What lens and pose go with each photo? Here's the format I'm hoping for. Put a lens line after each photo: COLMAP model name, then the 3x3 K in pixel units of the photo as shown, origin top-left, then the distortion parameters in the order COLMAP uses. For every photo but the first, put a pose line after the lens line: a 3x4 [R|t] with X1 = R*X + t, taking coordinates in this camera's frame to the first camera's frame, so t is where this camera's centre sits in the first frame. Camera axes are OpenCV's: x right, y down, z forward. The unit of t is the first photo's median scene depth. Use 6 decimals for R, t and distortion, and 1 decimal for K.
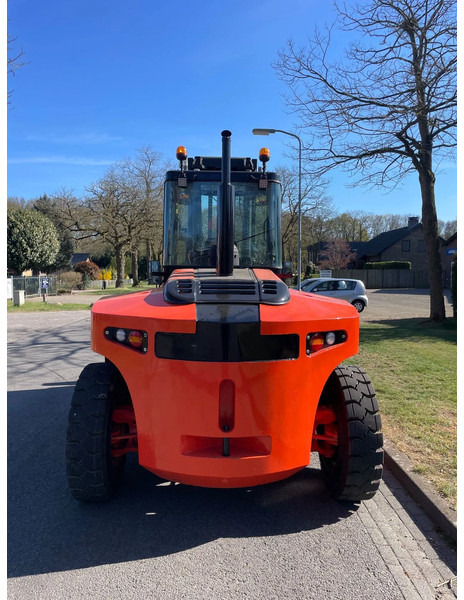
lens RADIAL K [[464.9, 0, 232.0], [0, 464.9, 300.0], [0, 0, 1]] dist [-0.005061, -0.000952]
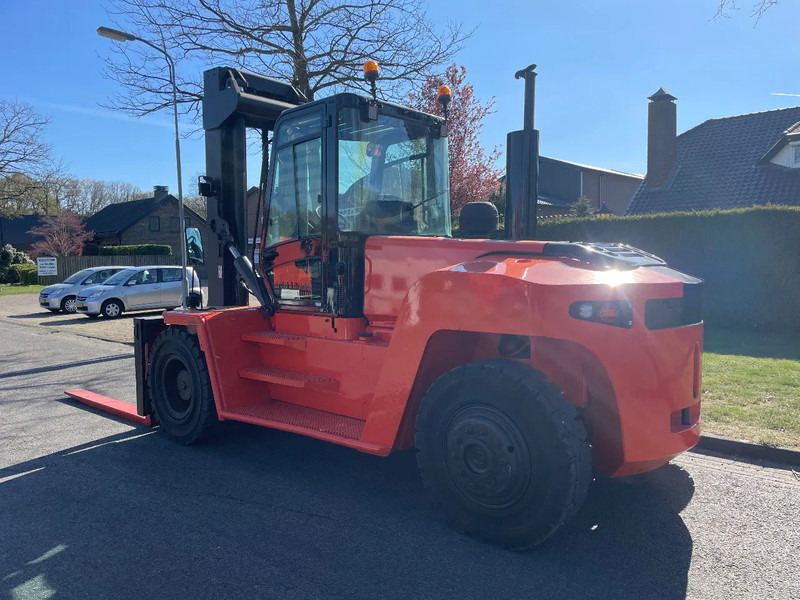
lens RADIAL K [[615.0, 0, 400.0], [0, 615.0, 300.0], [0, 0, 1]] dist [0.072445, -0.089651]
pose [[0.662750, -0.059603, 0.746465, -0.125273], [0.059016, 0.997884, 0.027281, 0.000924], [-0.746512, 0.025973, 0.664865, 0.053619]]
